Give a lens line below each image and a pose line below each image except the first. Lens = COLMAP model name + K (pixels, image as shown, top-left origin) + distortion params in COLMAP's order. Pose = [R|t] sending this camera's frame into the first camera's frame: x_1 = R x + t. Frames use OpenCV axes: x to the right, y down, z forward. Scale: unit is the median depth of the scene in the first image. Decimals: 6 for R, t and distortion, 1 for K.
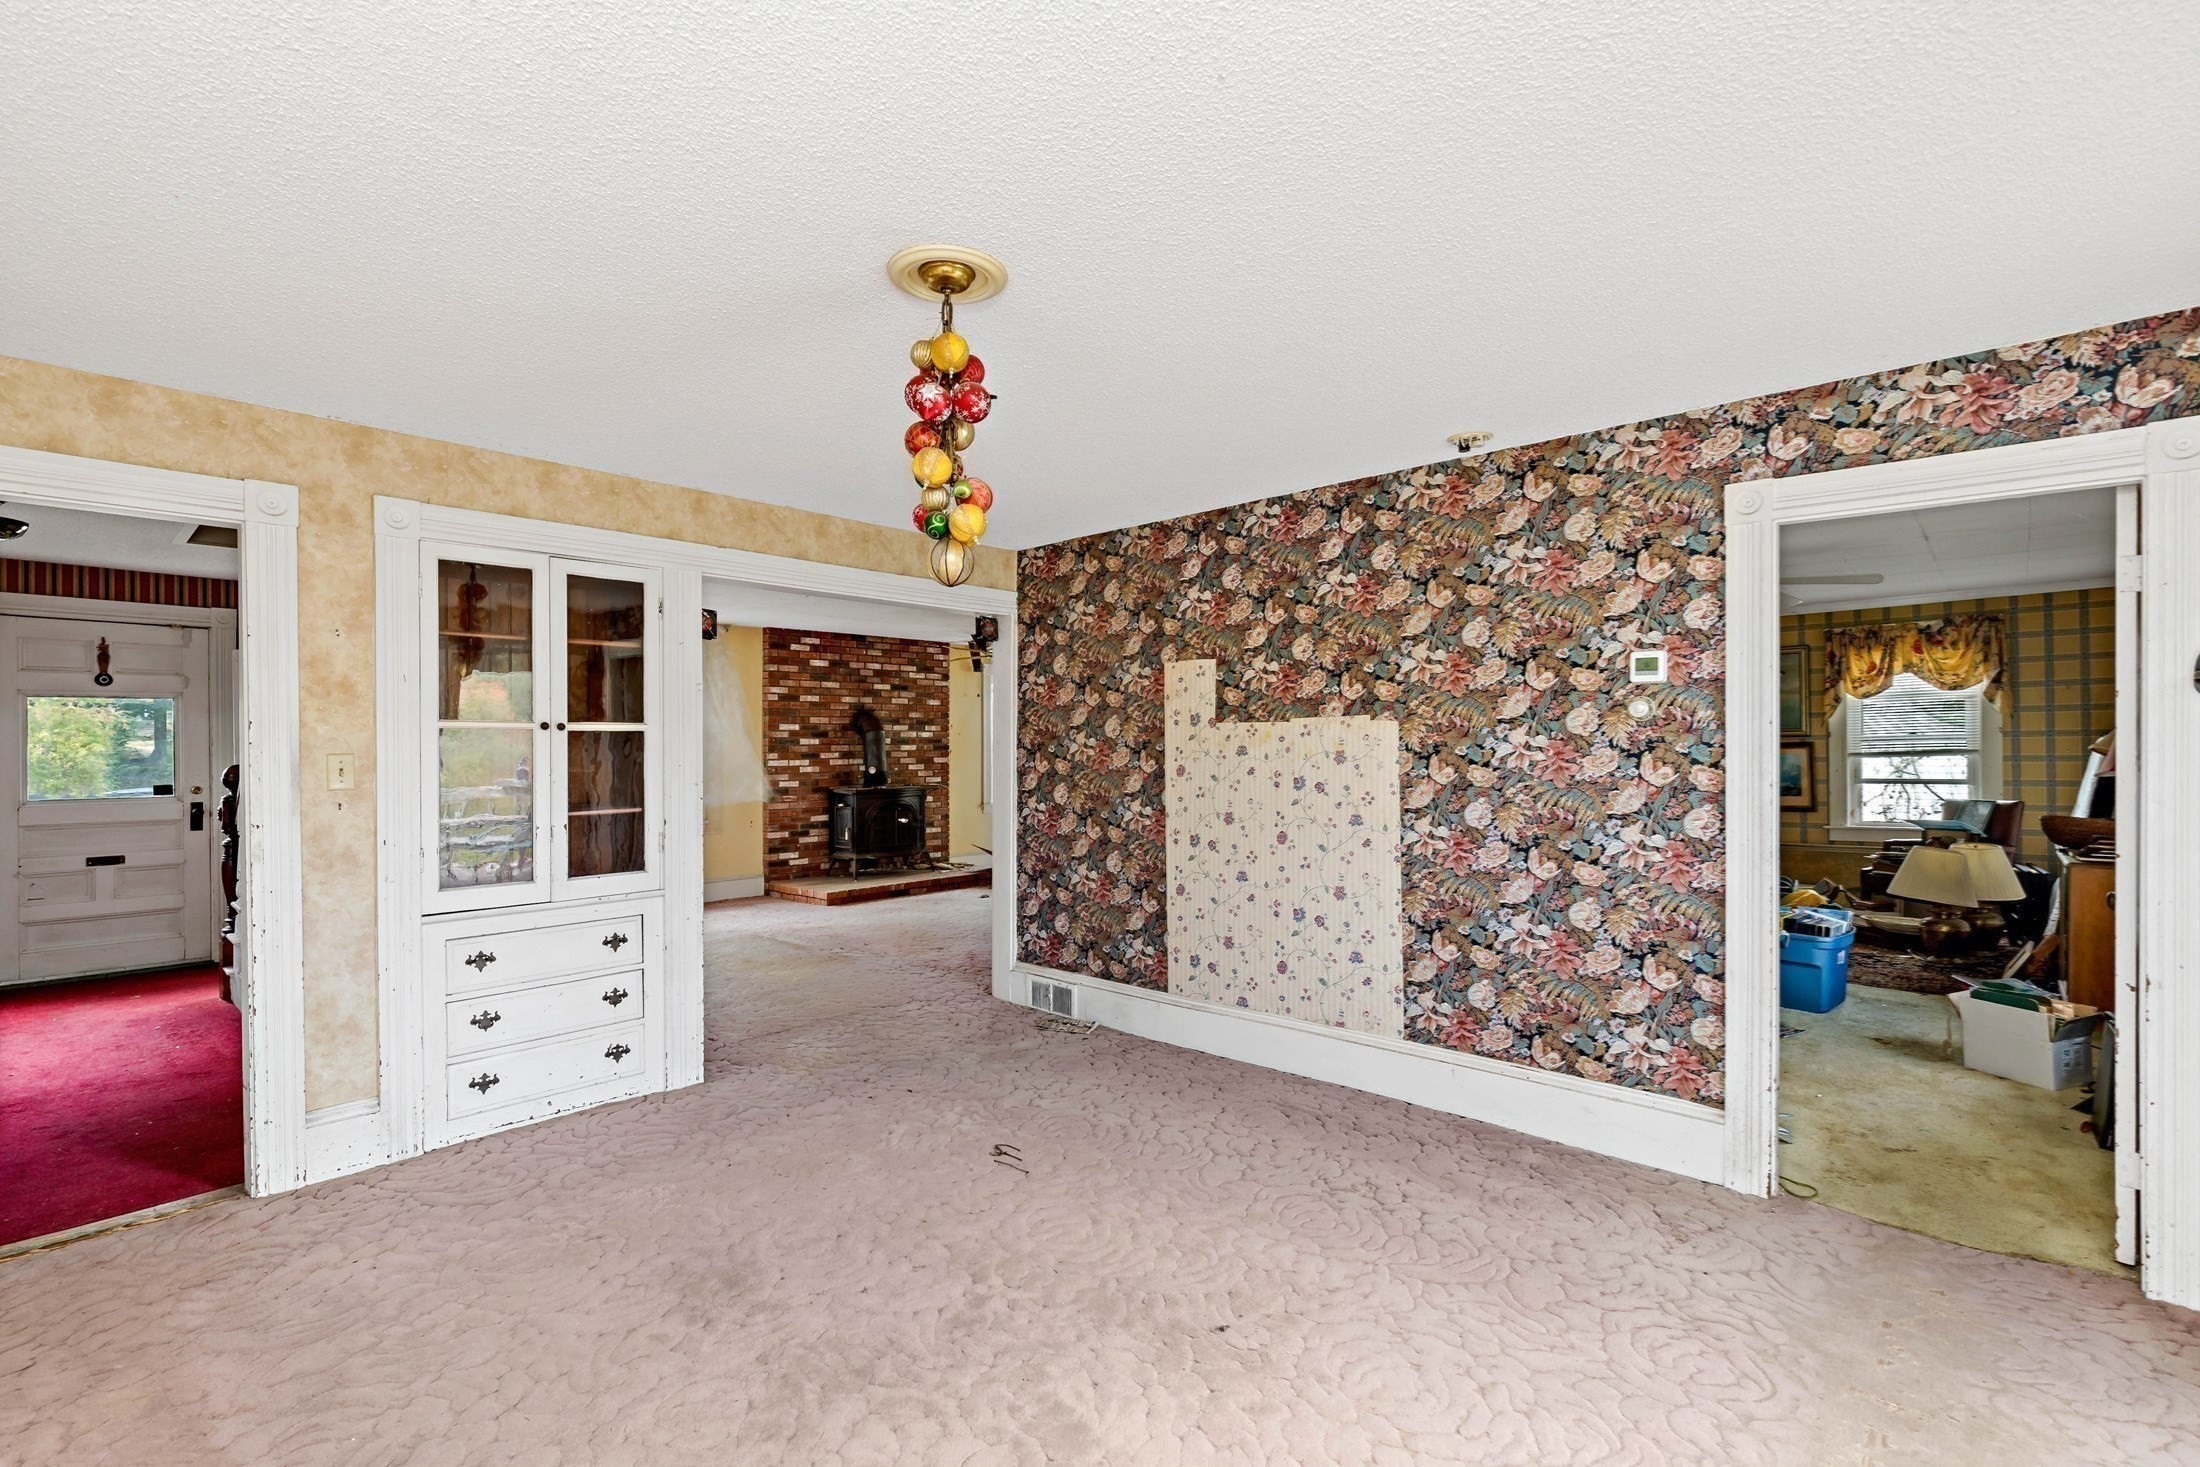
lens RADIAL K [[999.4, 0, 1101.5], [0, 999.4, 746.8], [0, 0, 1]] dist [0.008716, -0.000573]
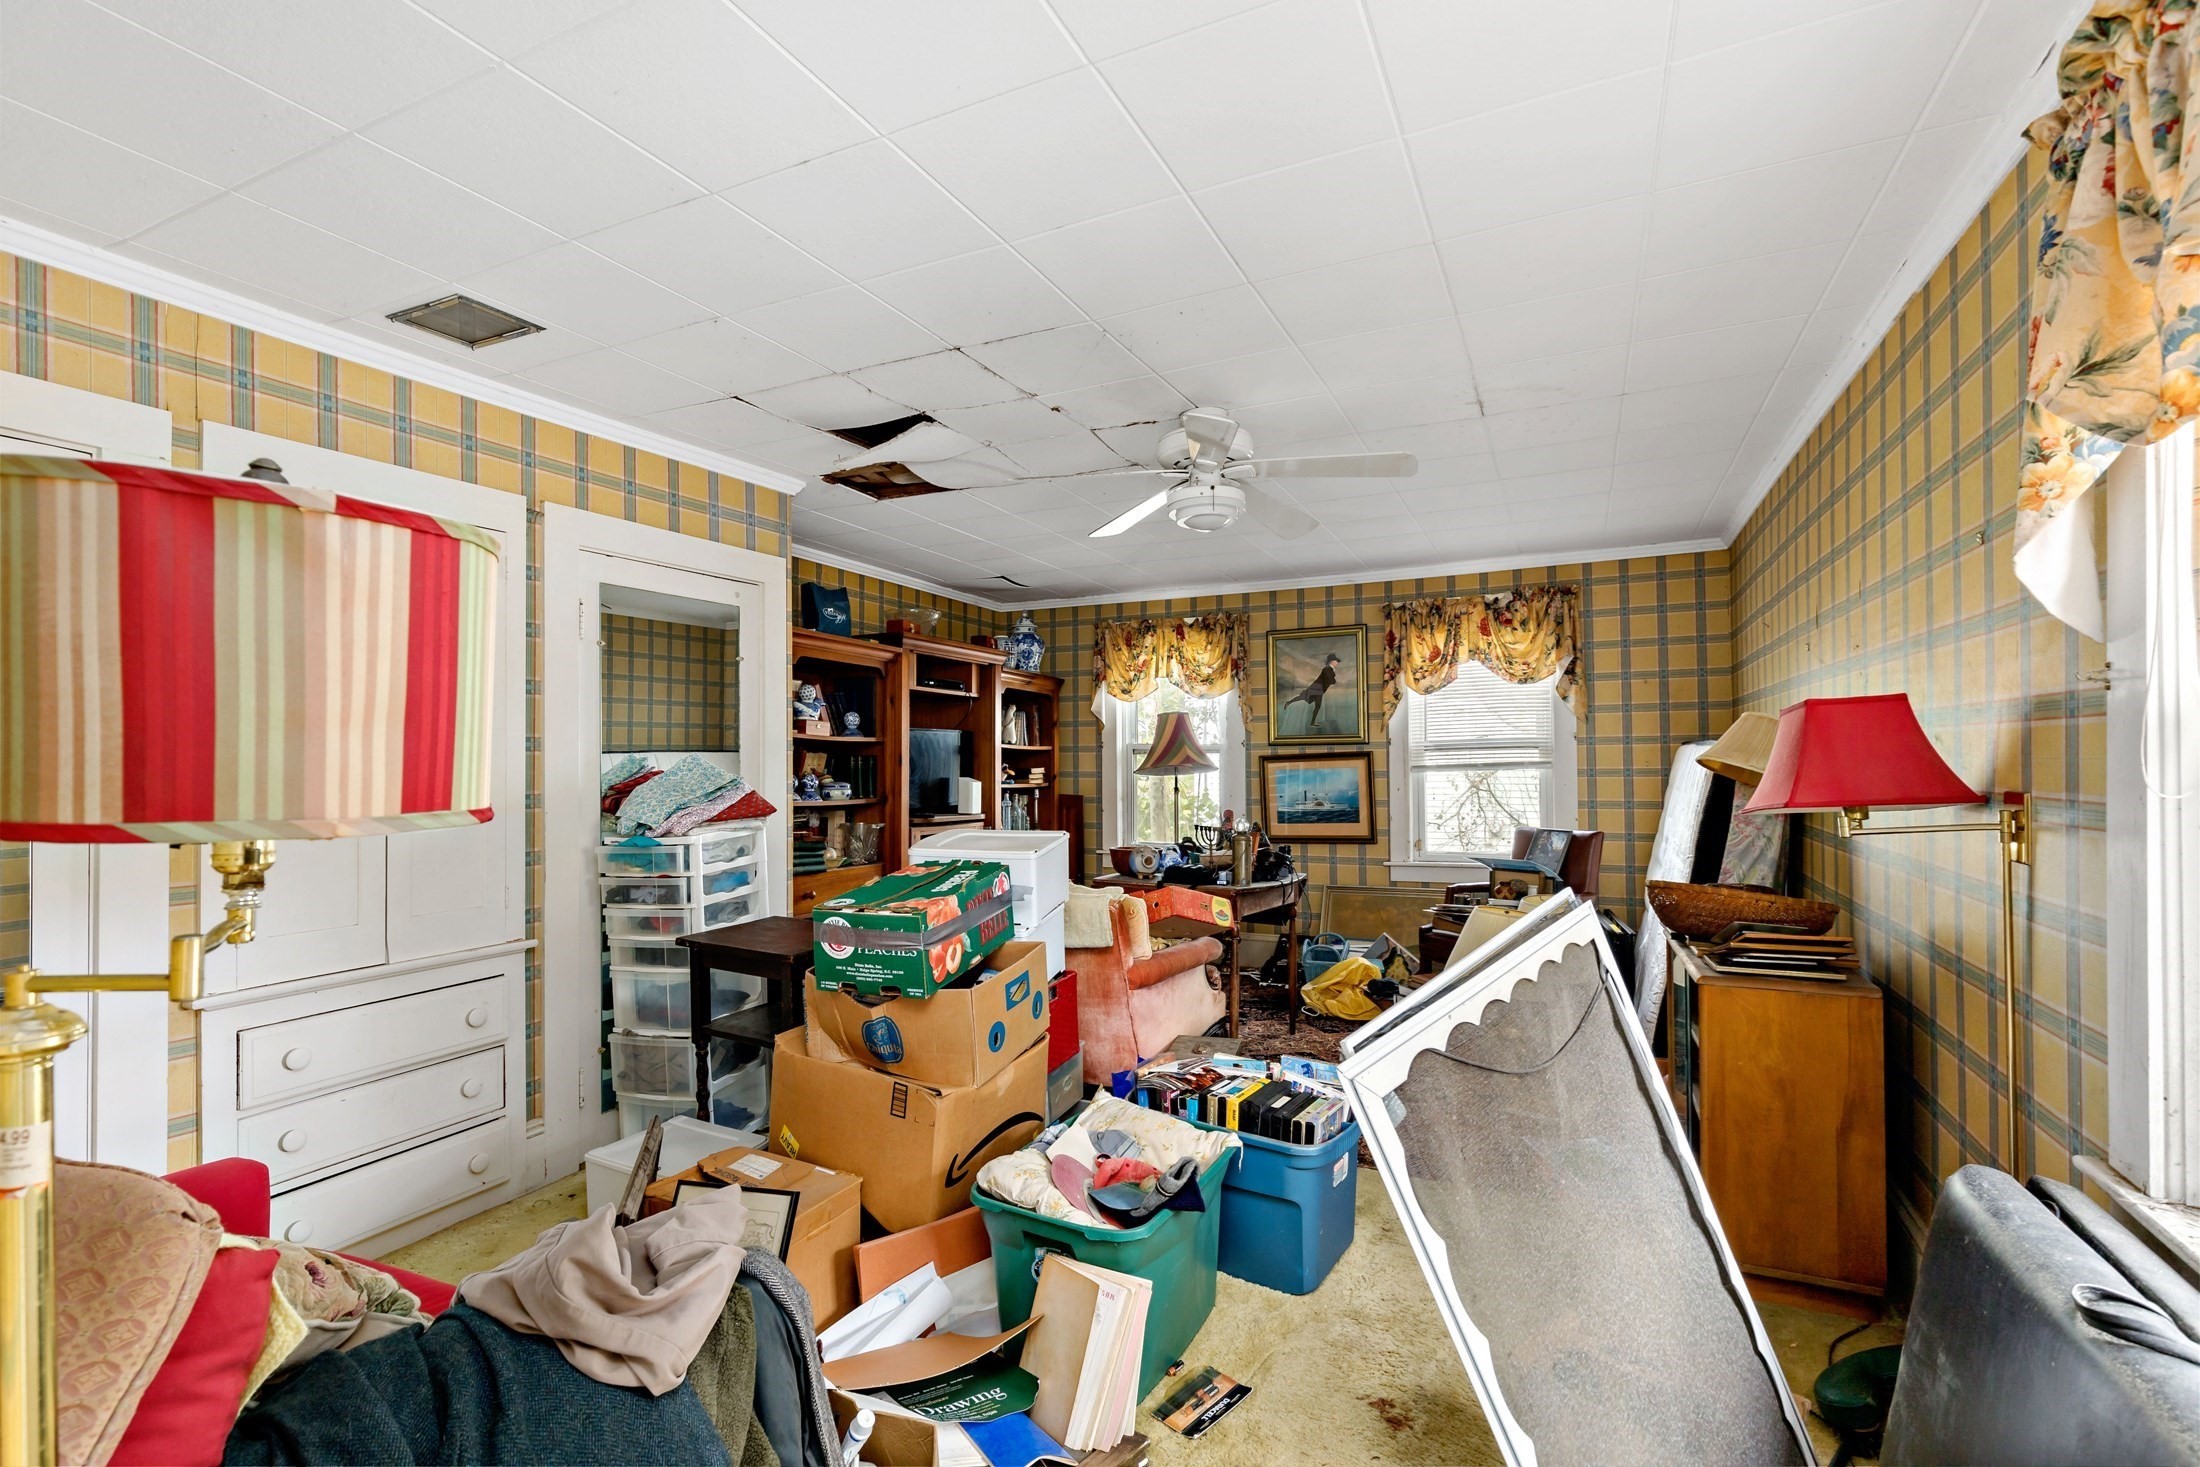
lens RADIAL K [[999.4, 0, 1089.6], [0, 999.4, 744.3], [0, 0, 1]] dist [0.008716, -0.000573]
pose [[0.957736, 0.003496, 0.287629, 0.308906], [0.000906, 0.999885, -0.015170, 0.001016], [-0.287649, 0.014789, 0.957622, 0.362668]]
